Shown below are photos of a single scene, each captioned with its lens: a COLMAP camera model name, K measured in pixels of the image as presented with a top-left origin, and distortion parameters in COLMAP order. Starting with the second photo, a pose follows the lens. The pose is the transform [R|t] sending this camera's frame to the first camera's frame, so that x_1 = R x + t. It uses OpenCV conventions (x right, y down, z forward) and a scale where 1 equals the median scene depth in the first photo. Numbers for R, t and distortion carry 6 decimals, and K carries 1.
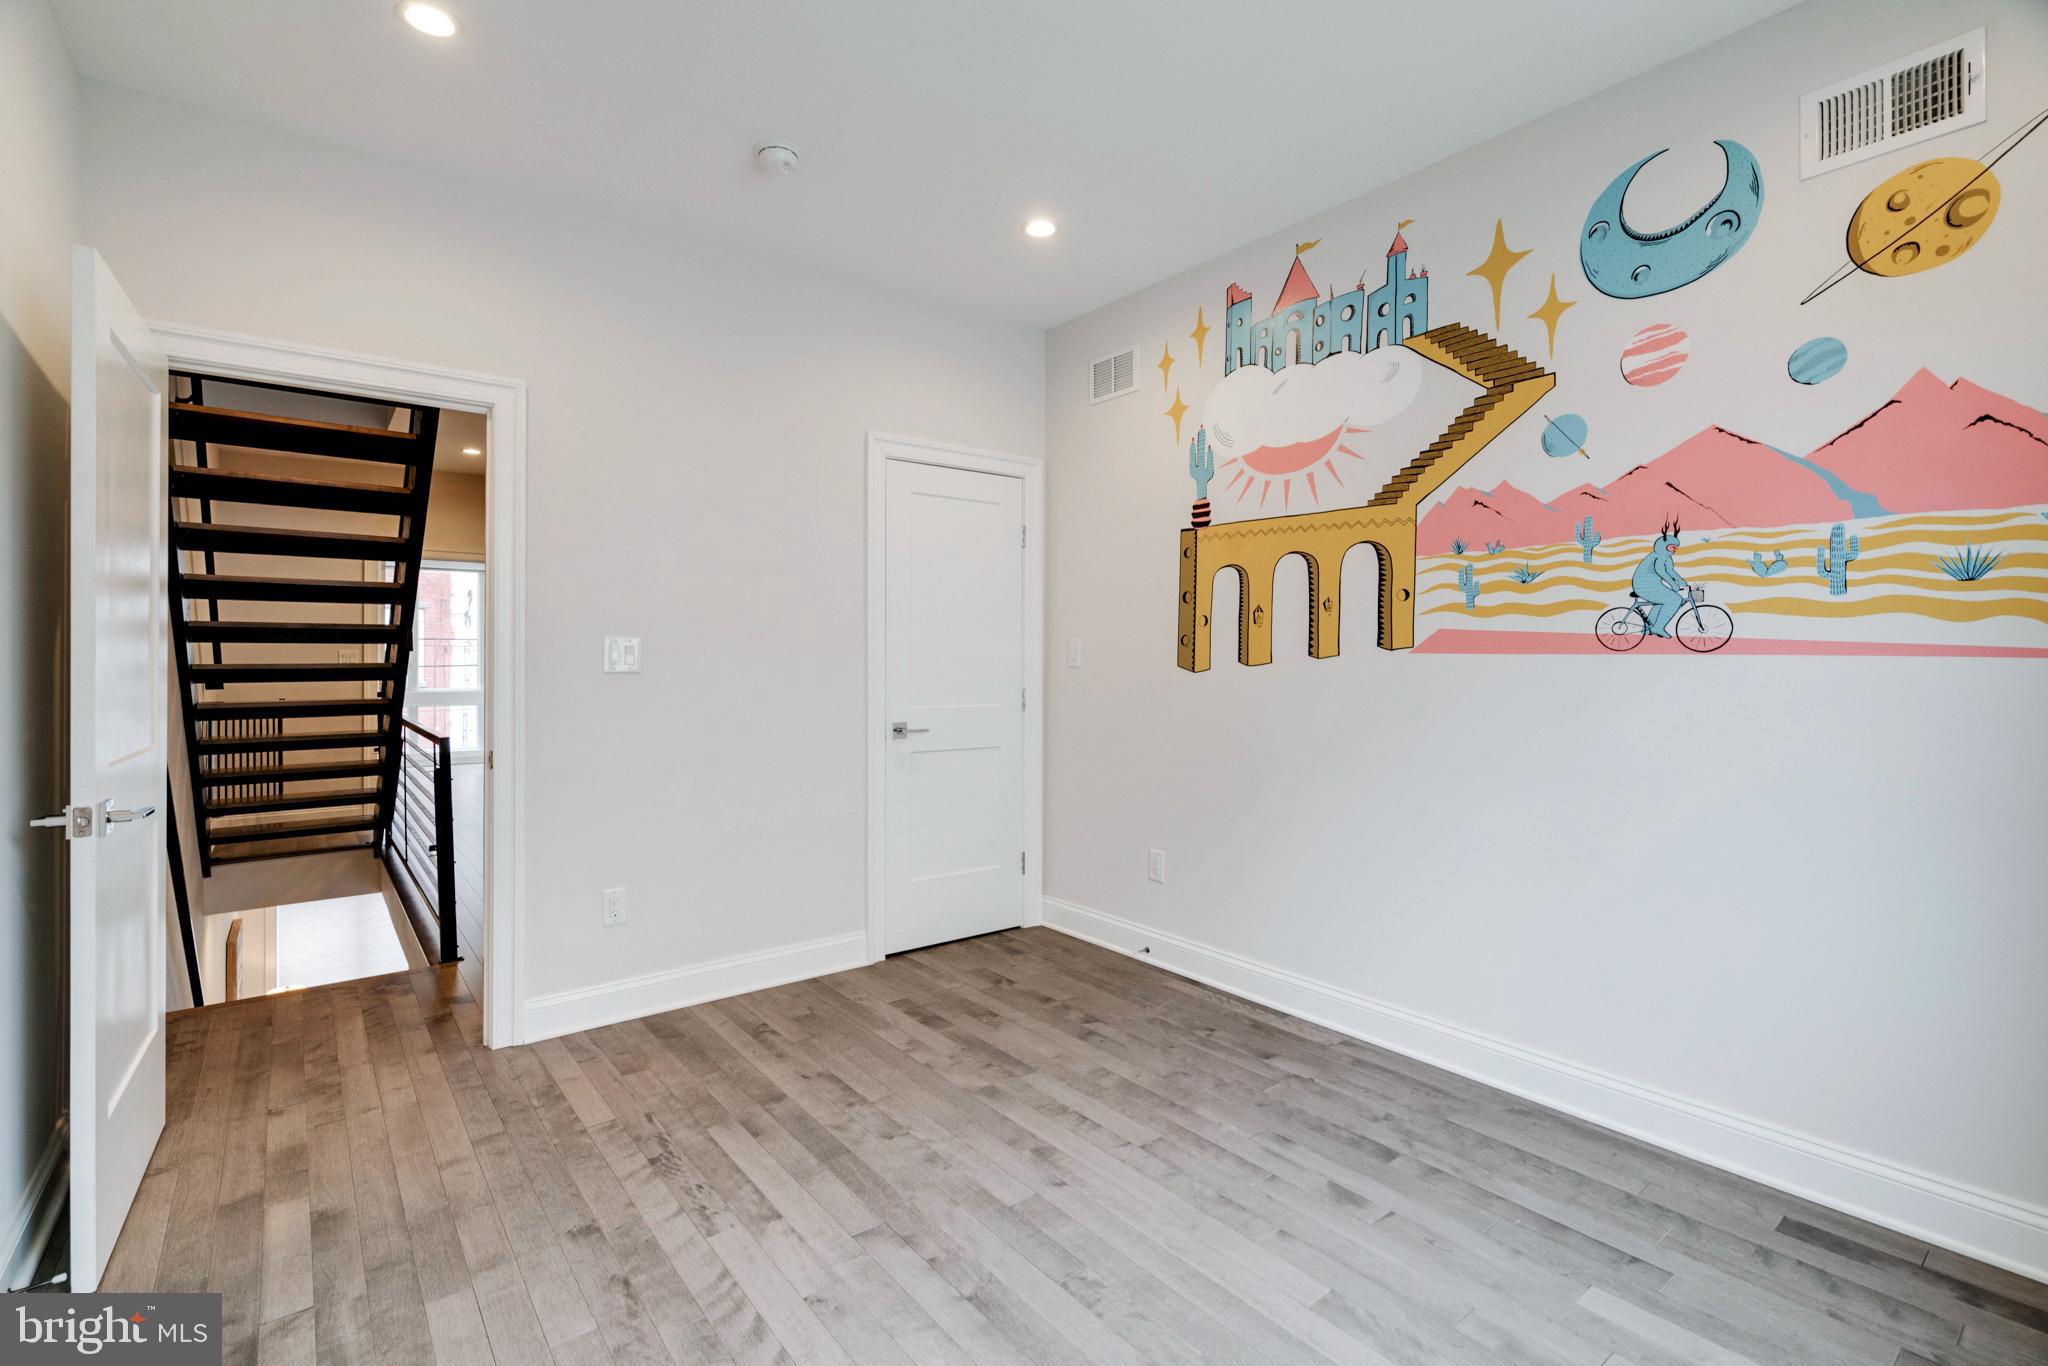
lens RADIAL K [[923.9, 0, 1007.3], [0, 923.9, 654.0], [0, 0, 1]] dist [-0.007273, 0.003088]
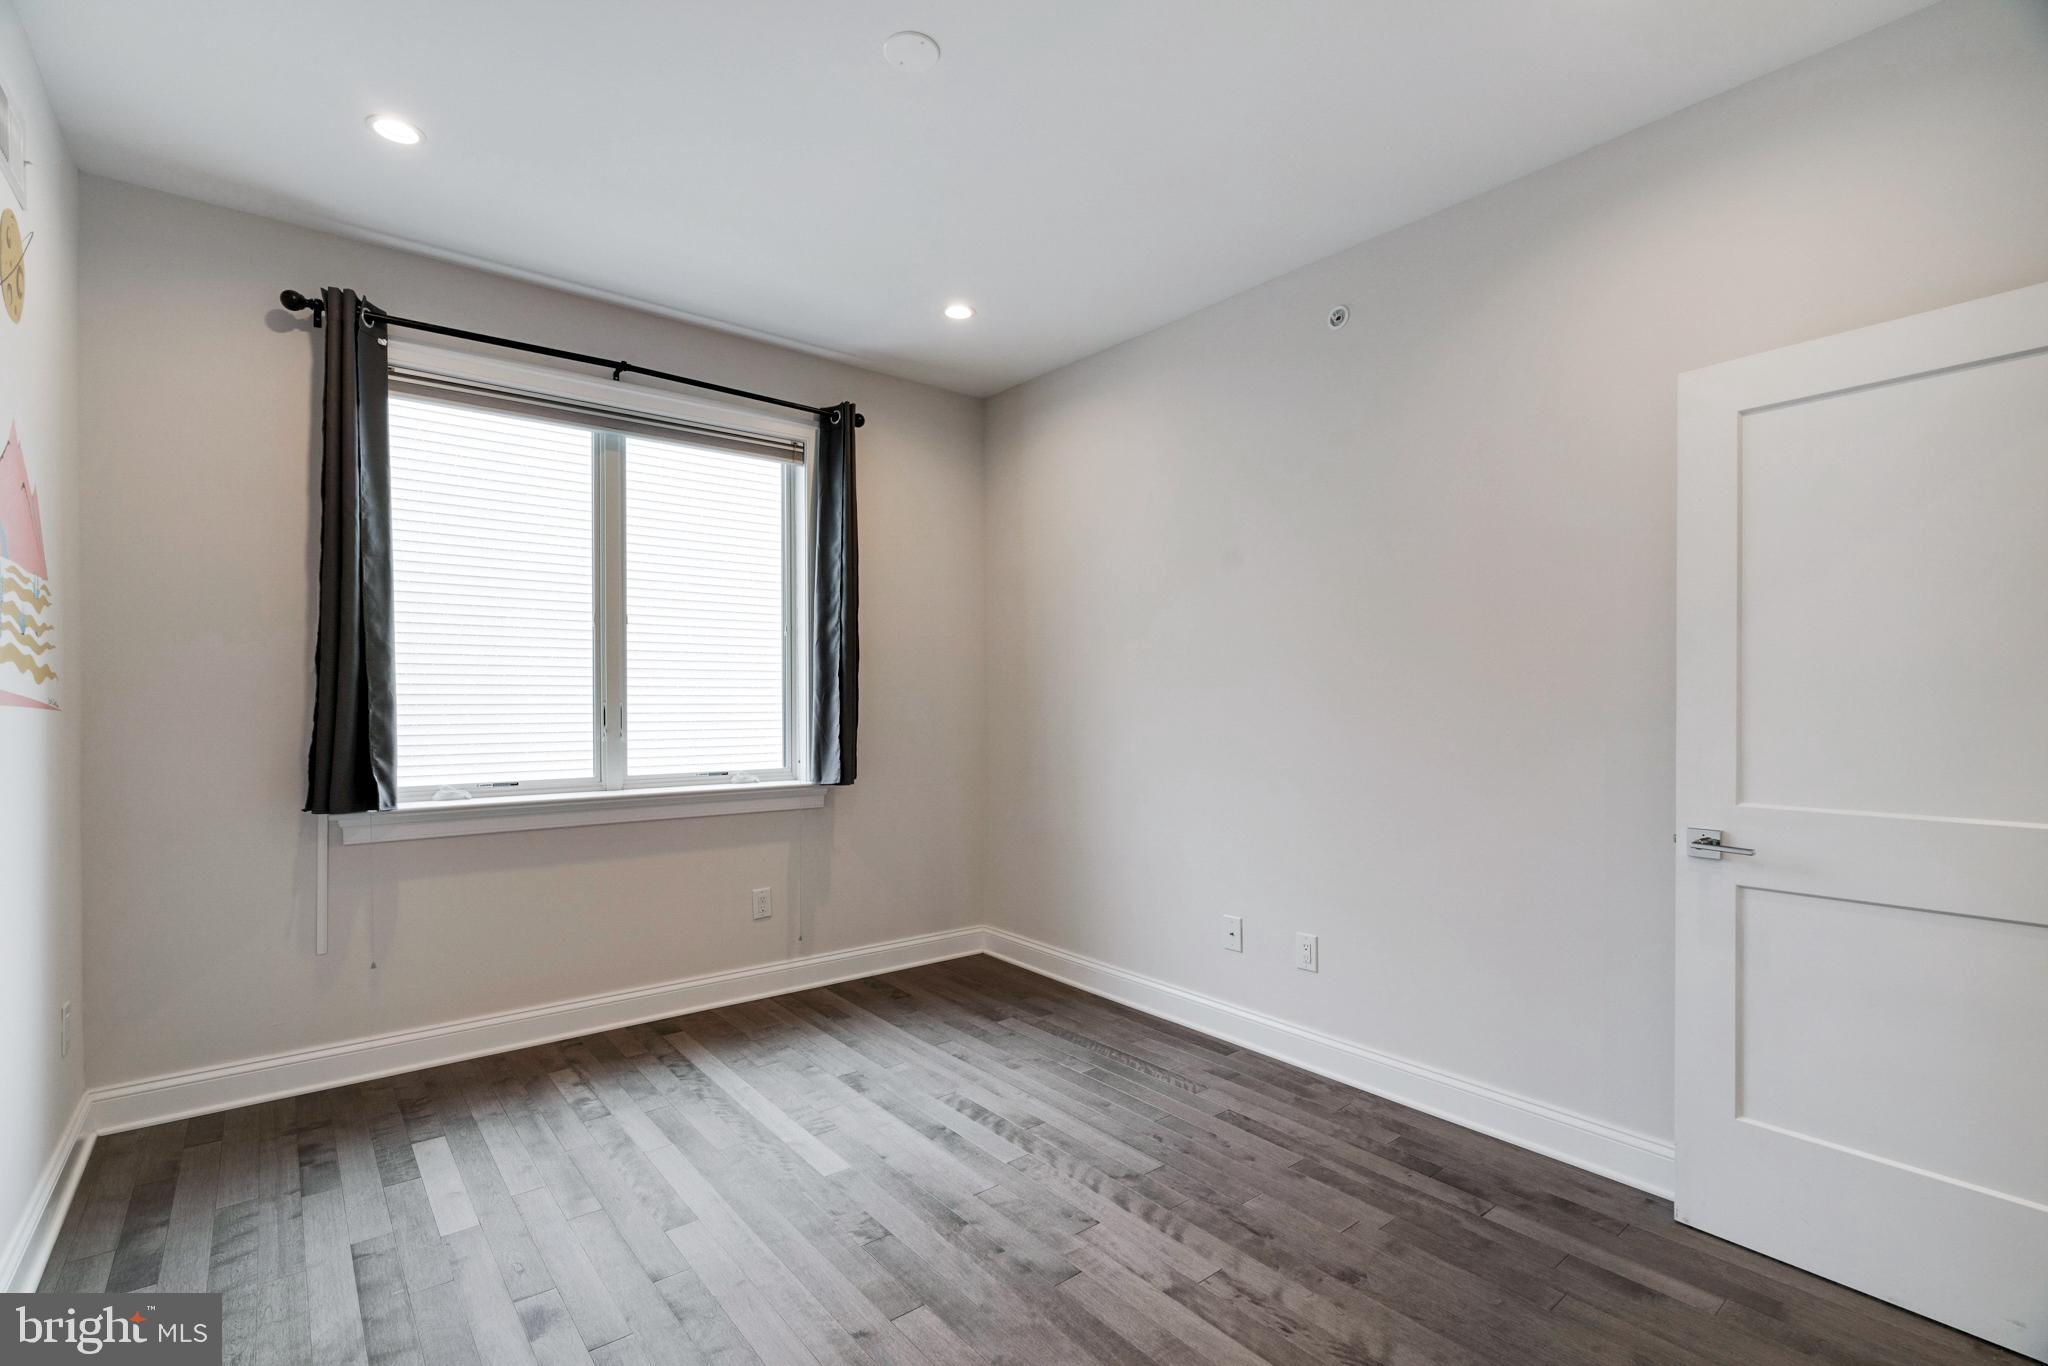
lens RADIAL K [[923.9, 0, 1021.4], [0, 923.9, 701.5], [0, 0, 1]] dist [-0.007273, 0.003088]
pose [[-0.999569, -0.000005, -0.029366, -0.060089], [0.000265, 0.999958, -0.009187, 0.005628], [0.029364, -0.009190, -0.999527, 1.711197]]
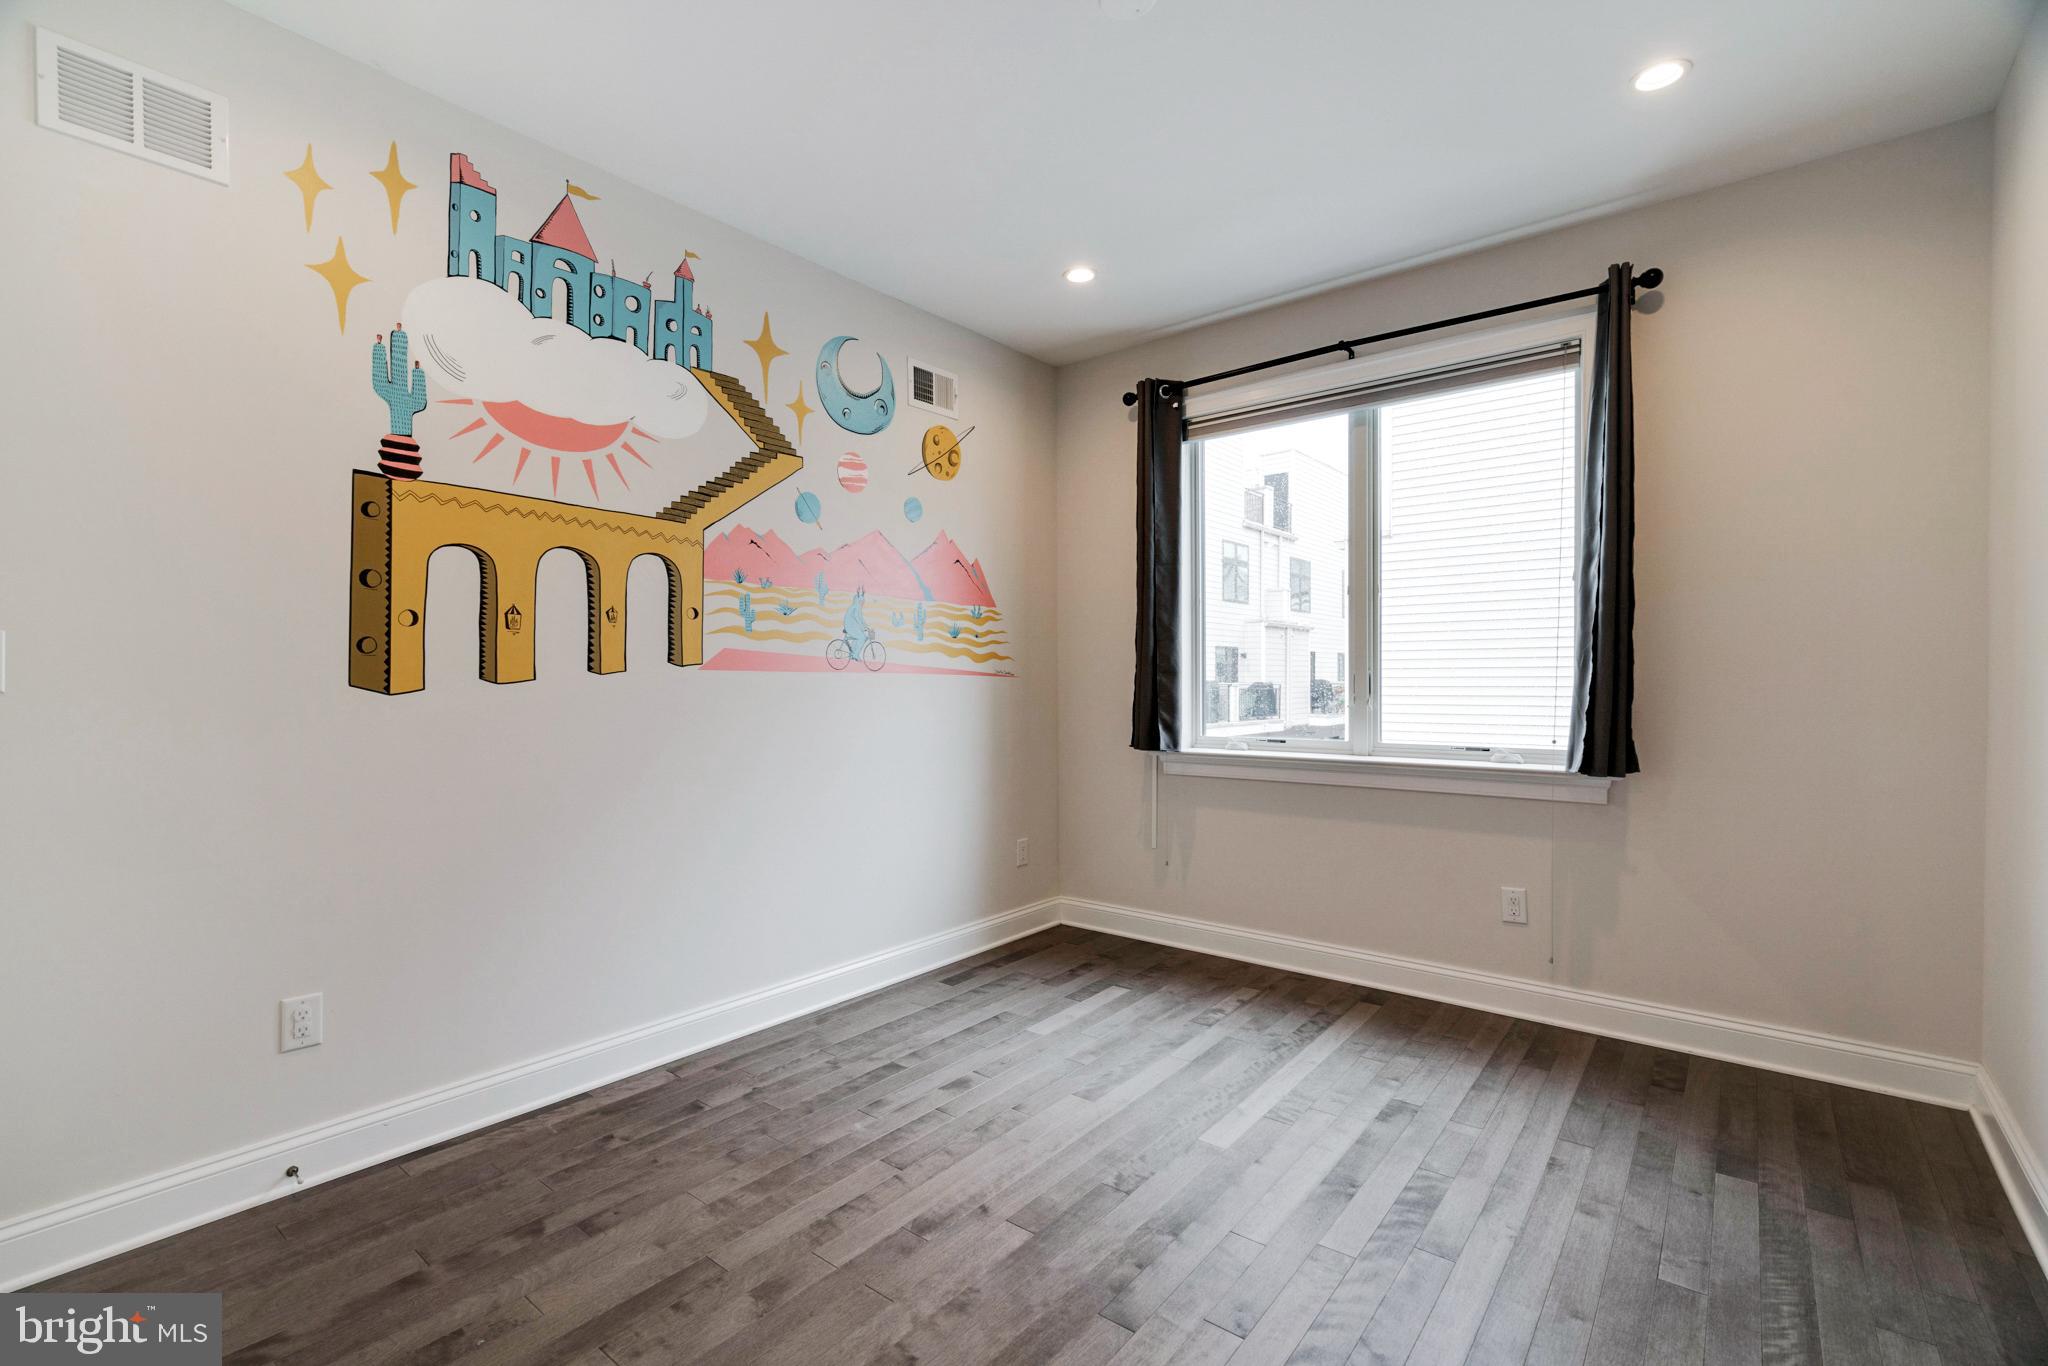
lens RADIAL K [[923.9, 0, 1010.6], [0, 923.9, 690.2], [0, 0, 1]] dist [-0.007273, 0.003088]
pose [[-0.229875, -0.011630, 0.973151, -0.830311], [-0.004047, 0.999931, 0.010994, 0.011676], [-0.973212, -0.001411, -0.229907, 1.109690]]
